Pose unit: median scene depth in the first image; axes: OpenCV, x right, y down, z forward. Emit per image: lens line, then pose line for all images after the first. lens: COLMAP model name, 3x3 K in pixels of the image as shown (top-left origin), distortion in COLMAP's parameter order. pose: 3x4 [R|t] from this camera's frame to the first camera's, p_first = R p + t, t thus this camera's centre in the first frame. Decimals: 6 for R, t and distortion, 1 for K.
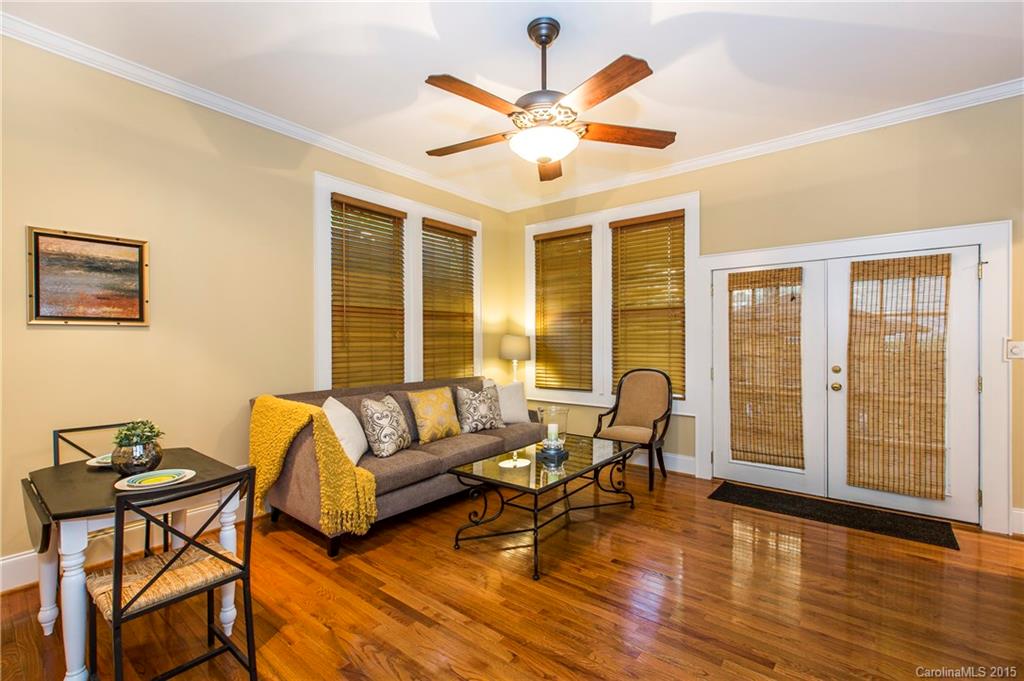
lens RADIAL K [[463.9, 0, 514.0], [0, 463.9, 344.9], [0, 0, 1]] dist [-0.000636, -0.000150]
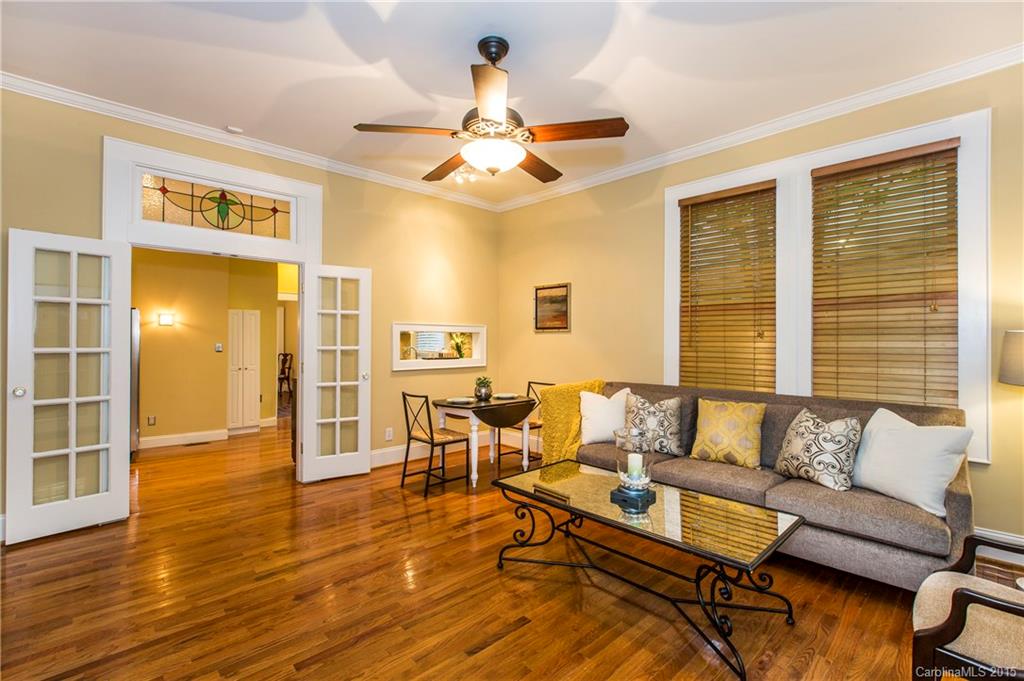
lens RADIAL K [[458.8, 0, 512.0], [0, 458.8, 340.5], [0, 0, 1]] dist [-0.003700, -0.000387]
pose [[-0.138515, 0.010633, -0.990303, 0.693992], [-0.004771, 0.999924, 0.011404, -0.018248], [0.990349, 0.006305, -0.138454, 0.759601]]
